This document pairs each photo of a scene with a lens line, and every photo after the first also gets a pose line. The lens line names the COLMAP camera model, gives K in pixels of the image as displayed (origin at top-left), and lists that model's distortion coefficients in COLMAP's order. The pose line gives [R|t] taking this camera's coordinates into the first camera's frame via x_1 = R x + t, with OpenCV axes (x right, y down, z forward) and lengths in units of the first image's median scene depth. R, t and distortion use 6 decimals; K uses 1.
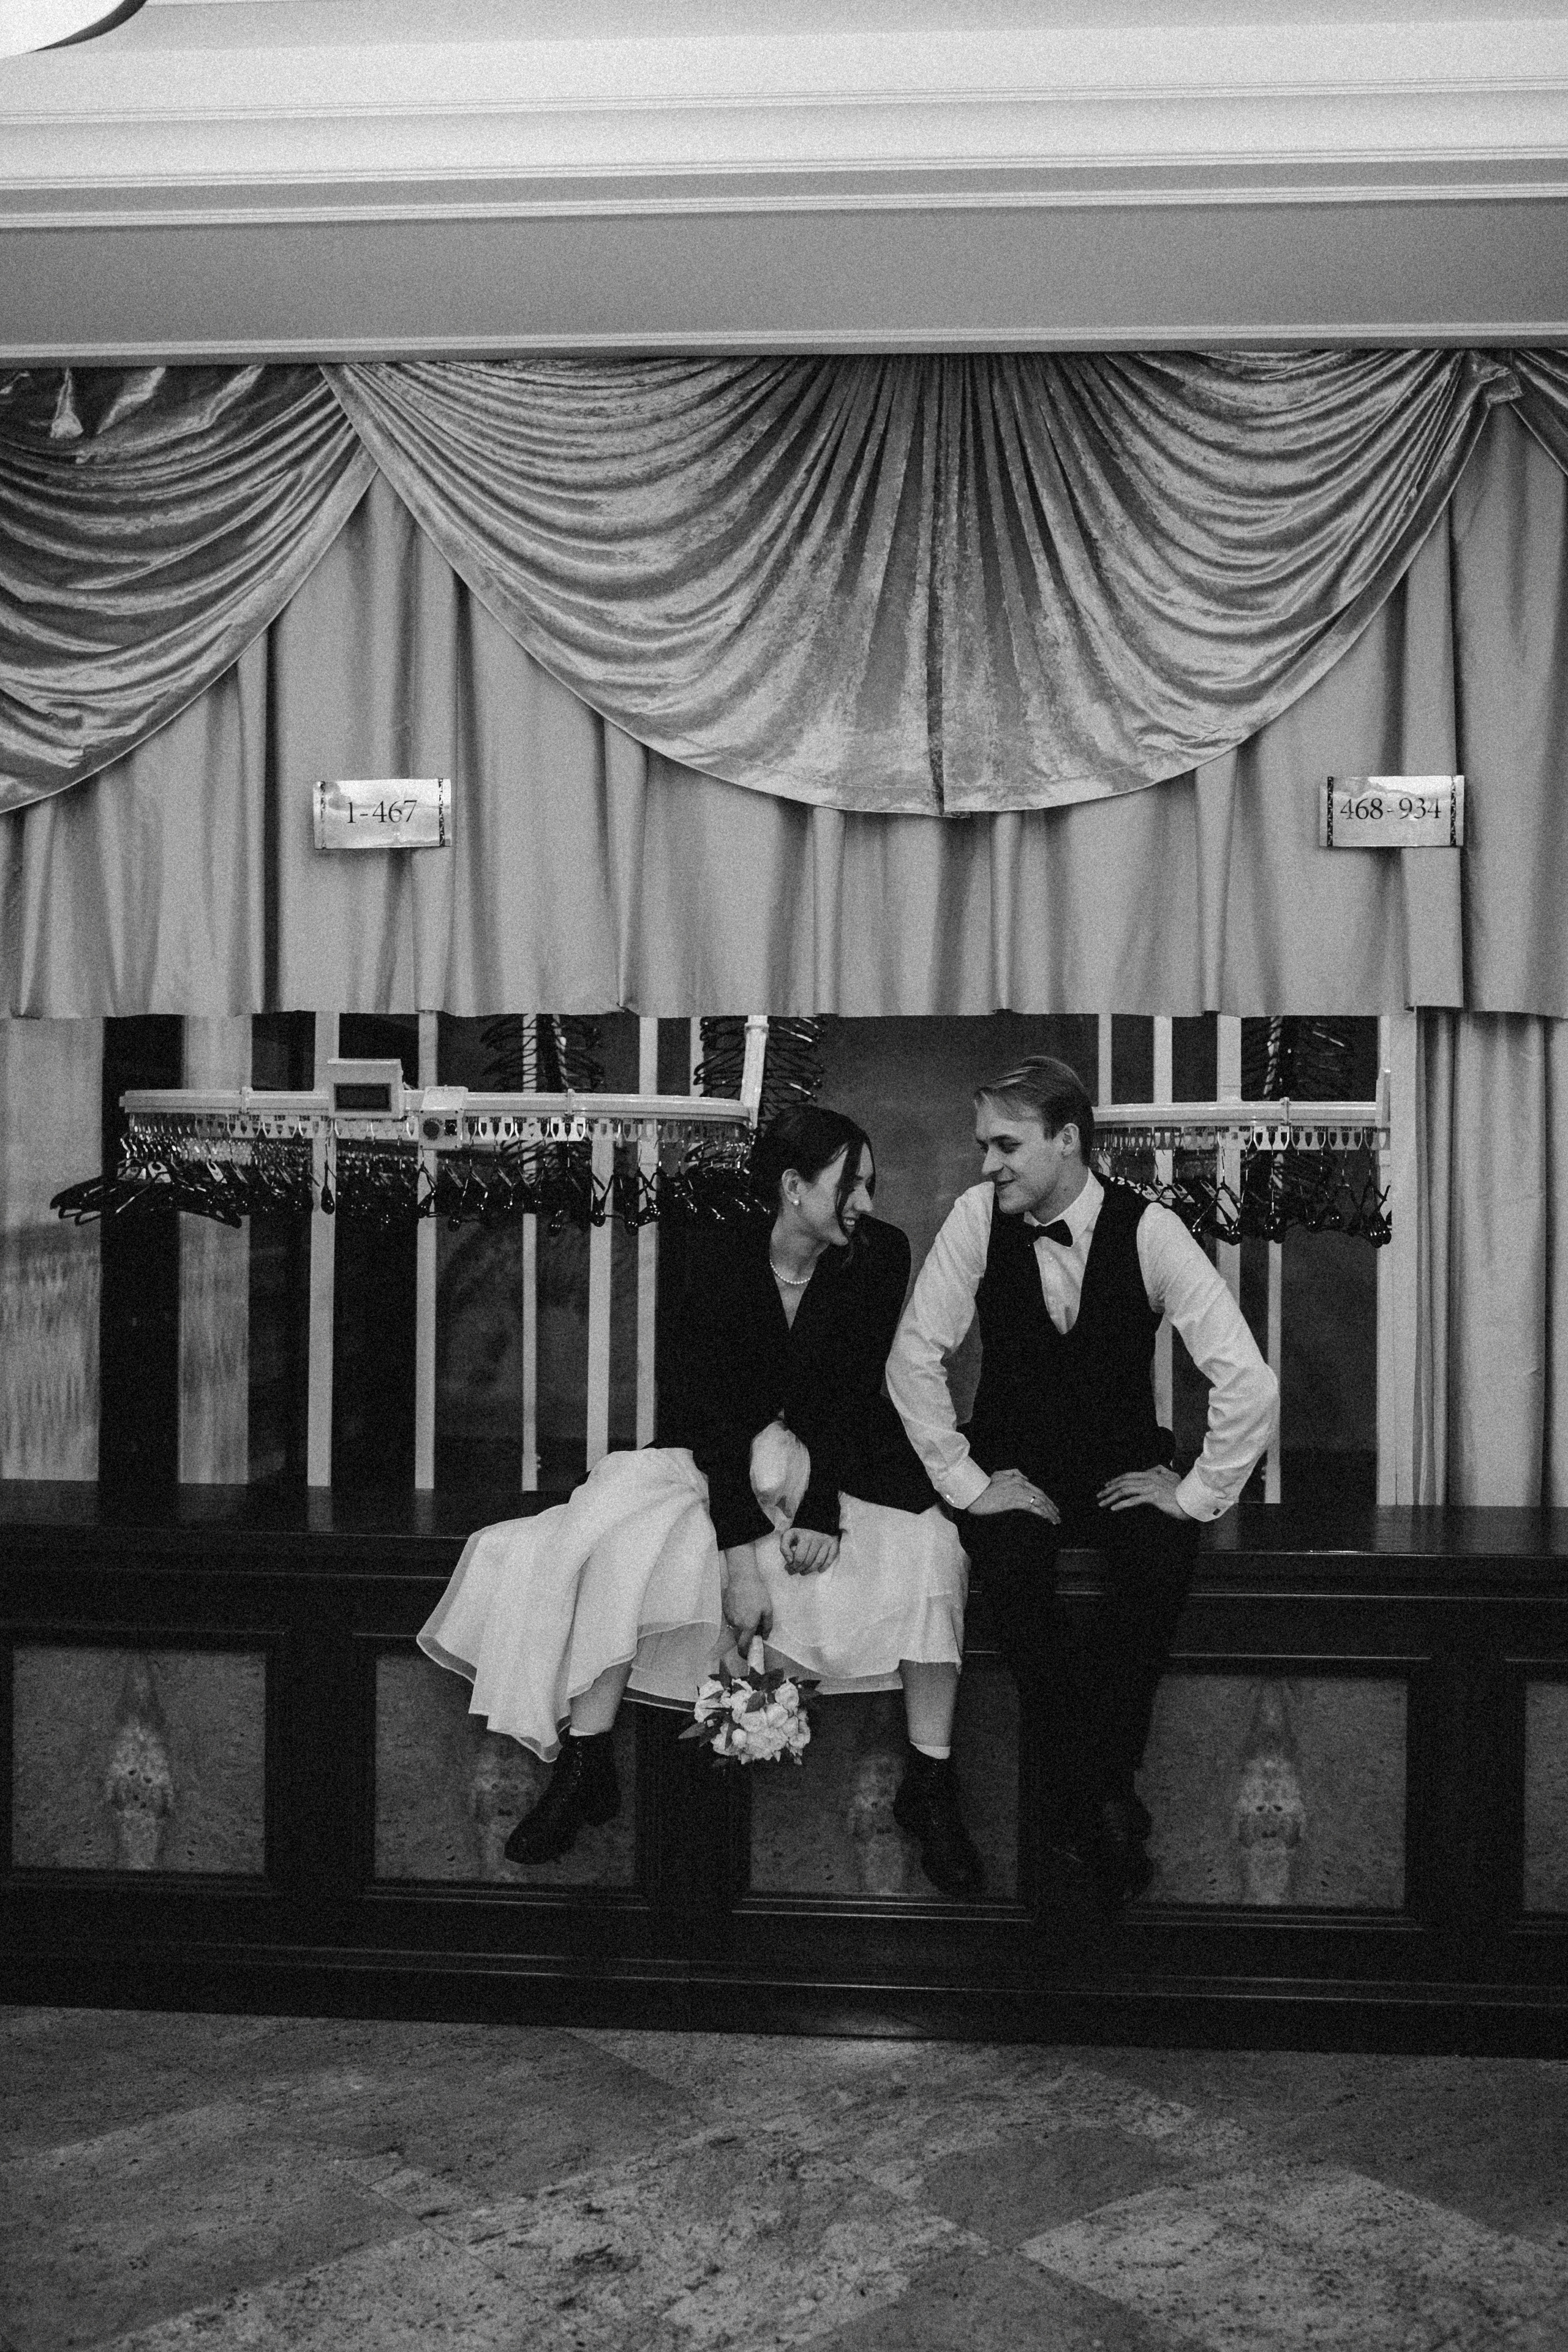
lens RADIAL K [[2499.6, 0, 784.0], [0, 2499.6, 1176.0], [0, 0, 1]] dist [-0.038376, 0.011636]
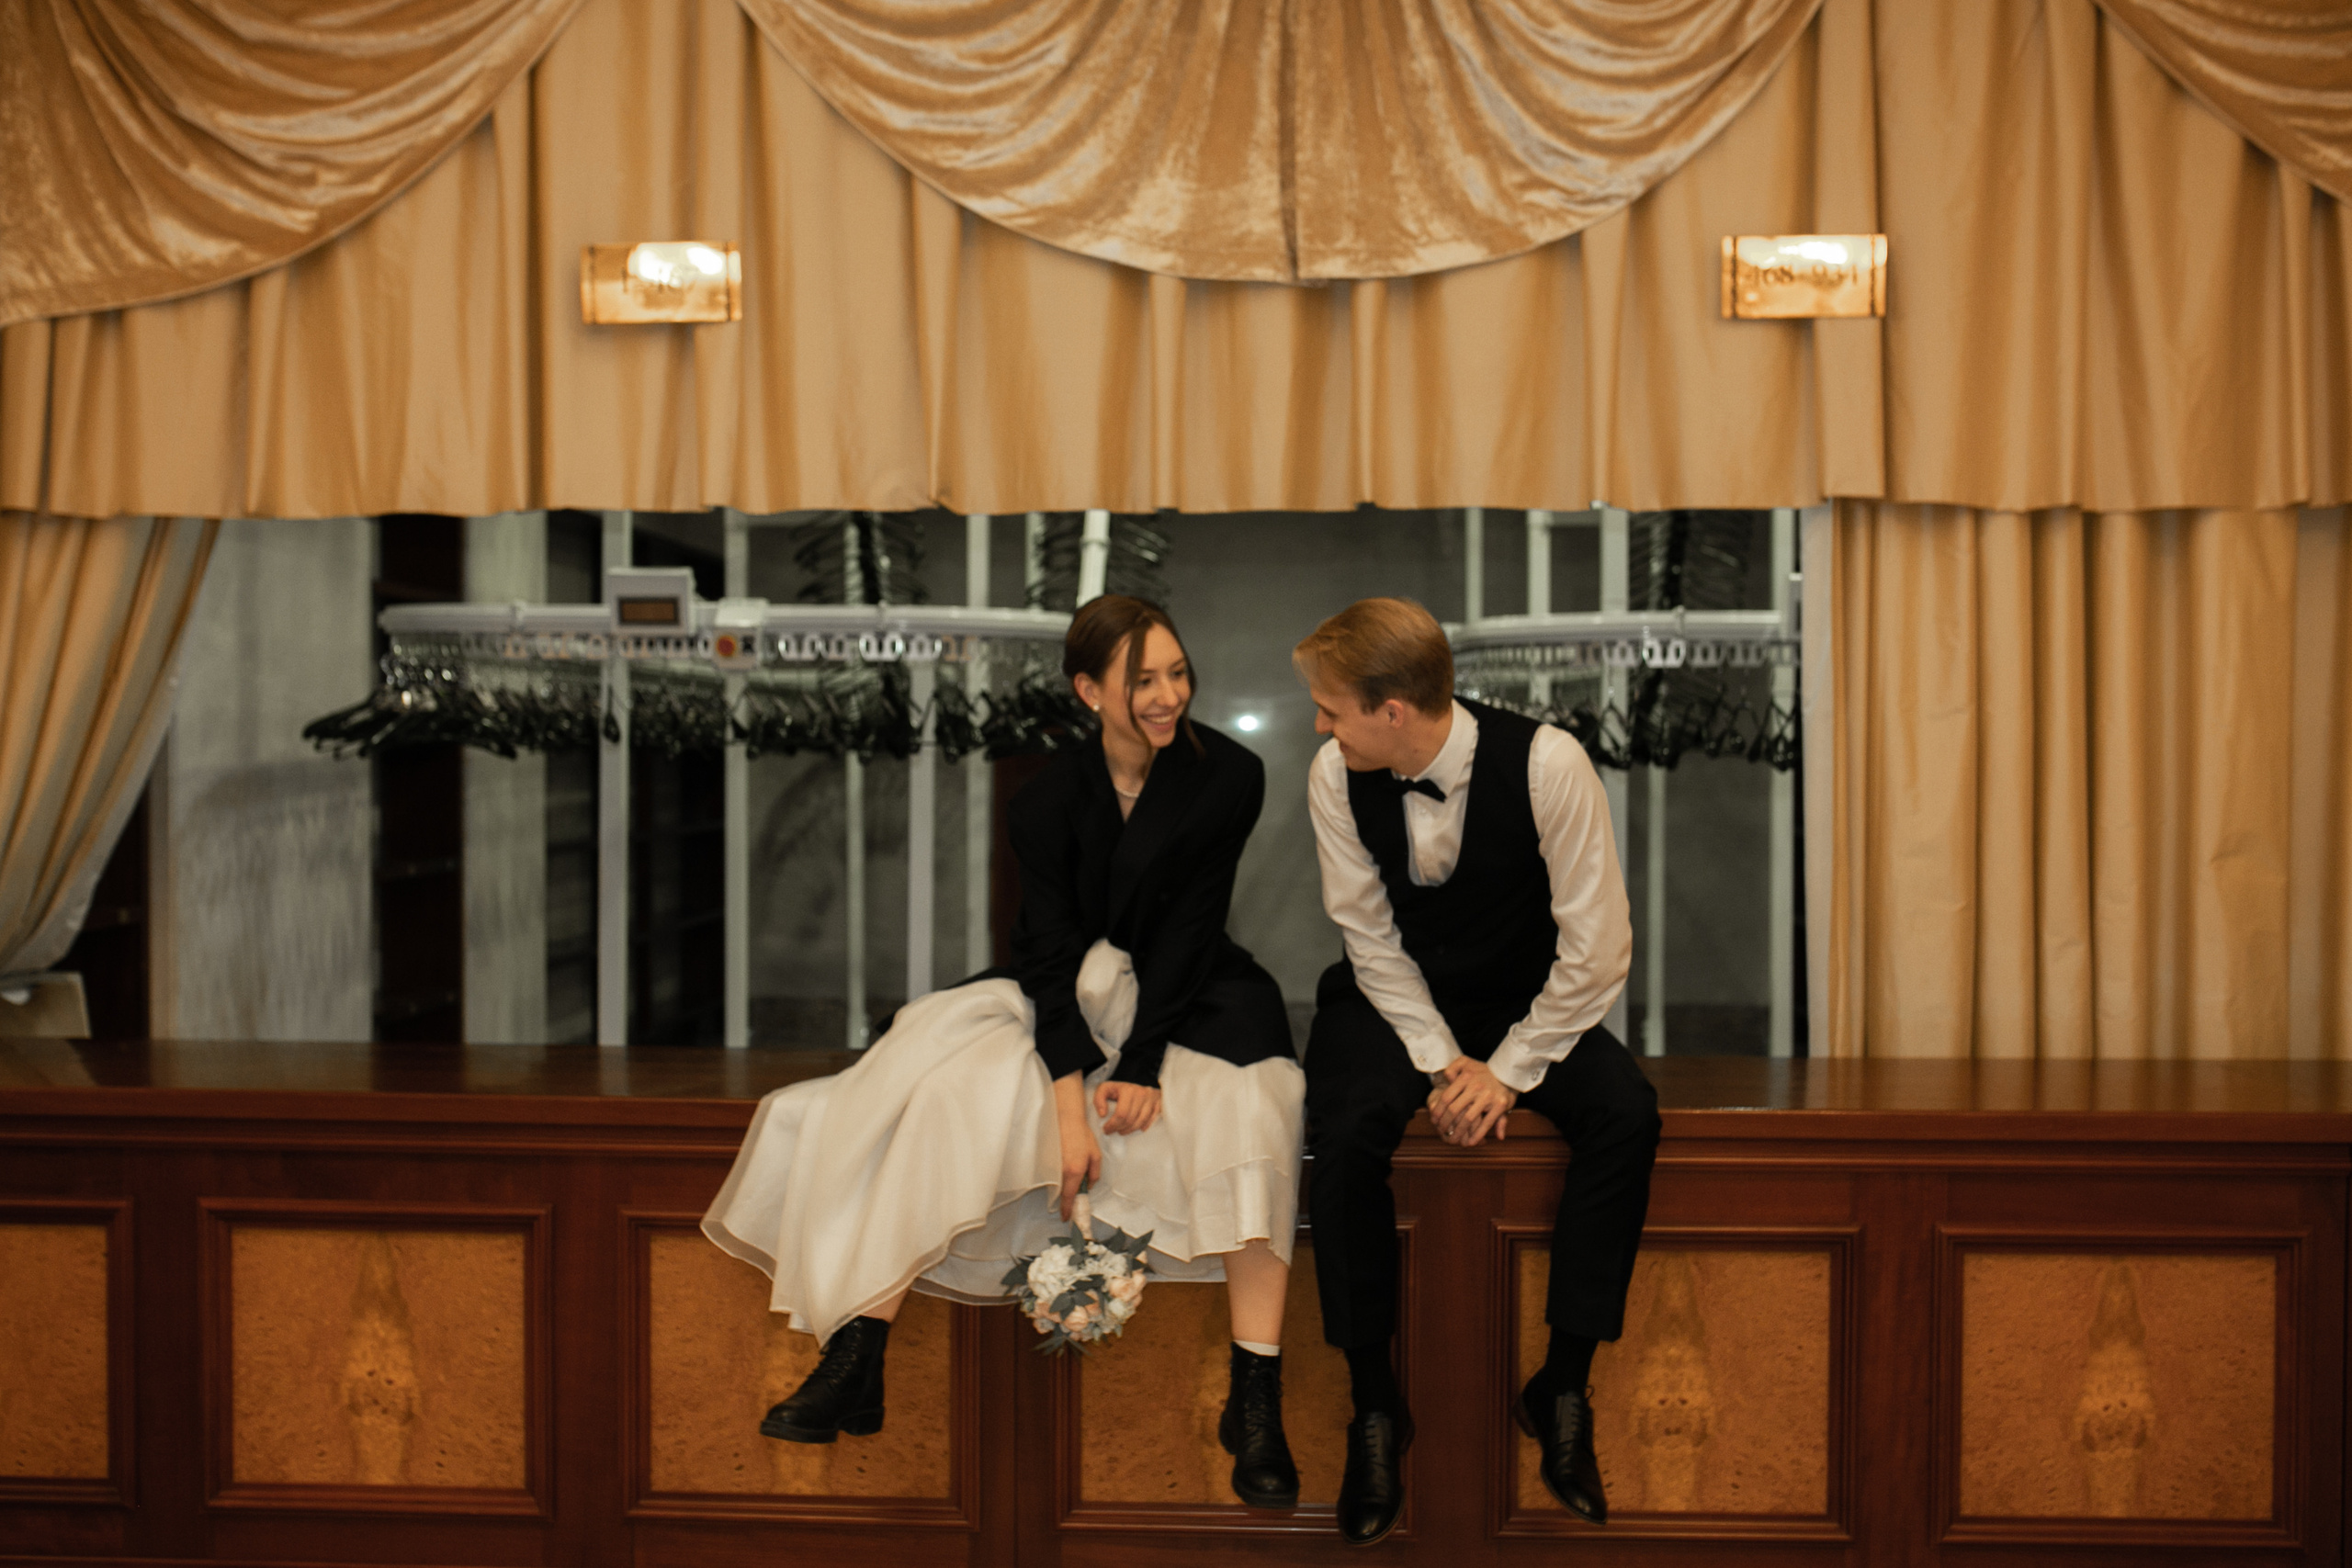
lens RADIAL K [[2499.4, 0, 1197.4], [0, 2499.4, 811.1], [0, 0, 1]] dist [-0.038376, 0.011636]
pose [[0.999749, -0.005417, 0.021752, 0.008030], [0.004824, 0.999618, 0.027202, 0.018259], [-0.021891, -0.027091, 0.999393, 0.113893]]
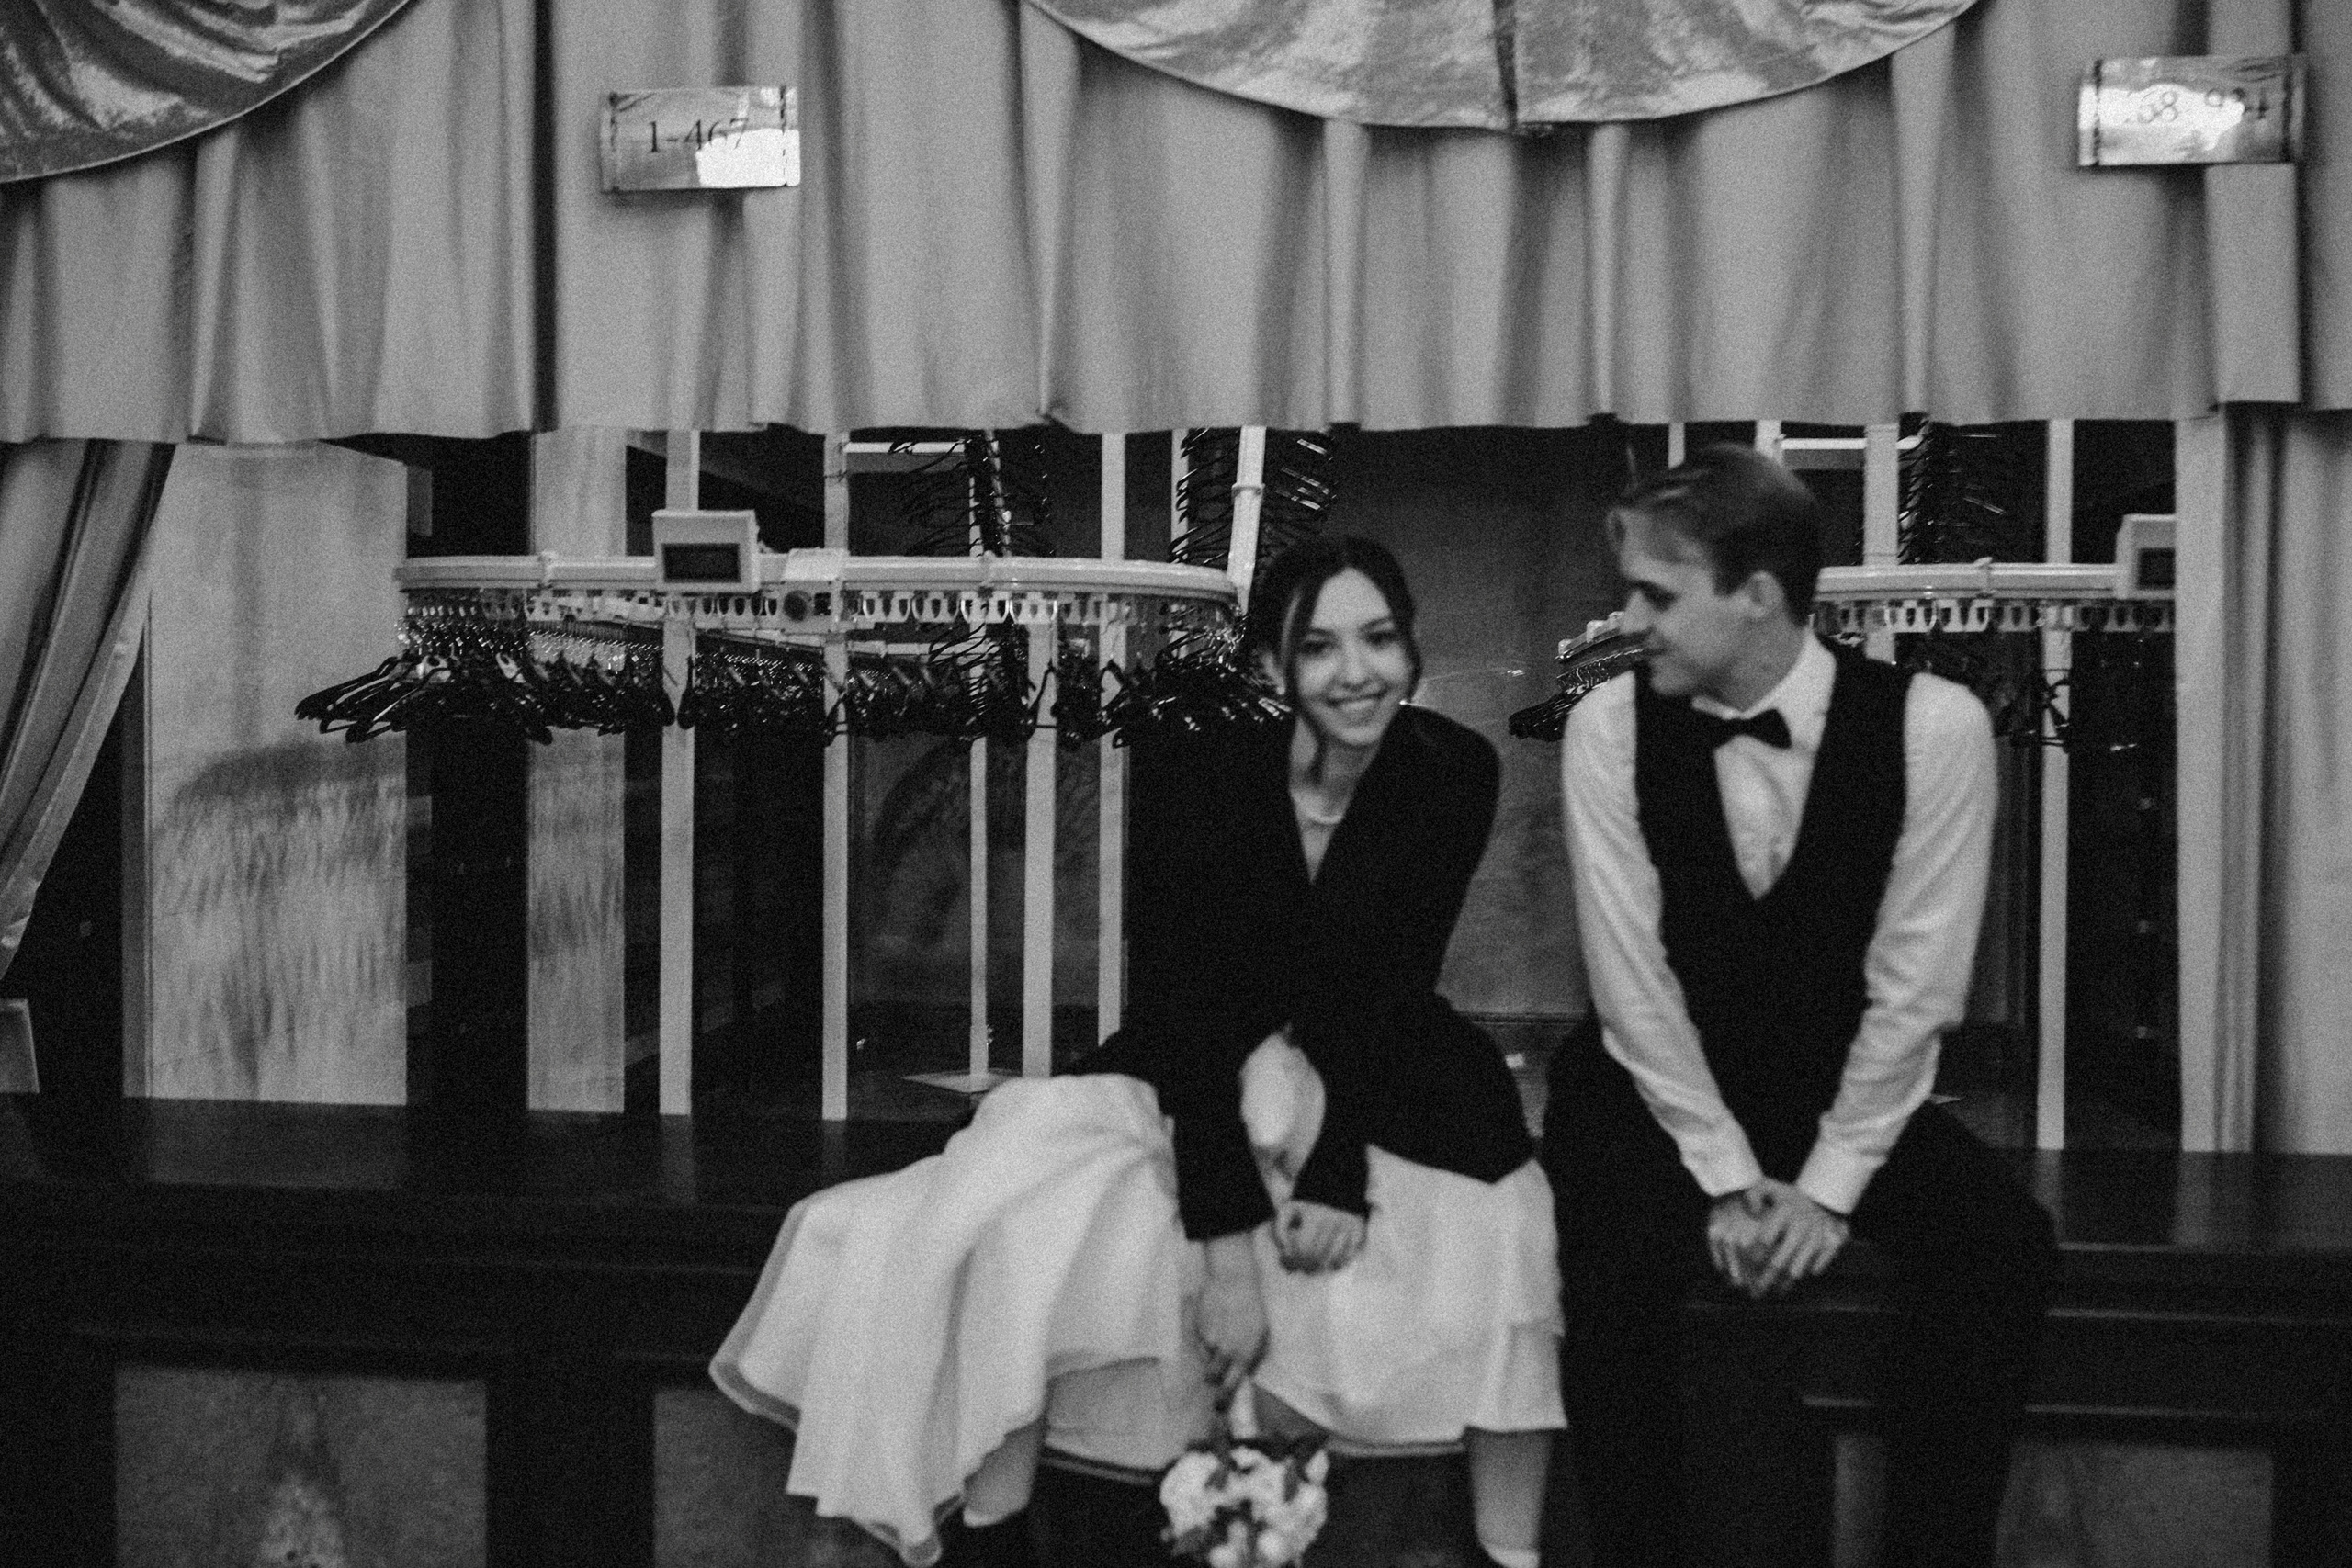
lens RADIAL K [[2369.3, 0, 1181.1], [0, 2369.3, 820.4], [0, 0, 1]] dist [-0.035992, 0.019411]
pose [[0.998991, 0.000105, -0.044917, 0.001732], [0.001753, 0.999144, 0.041325, 0.016896], [0.044883, -0.041362, 0.998136, 0.347160]]
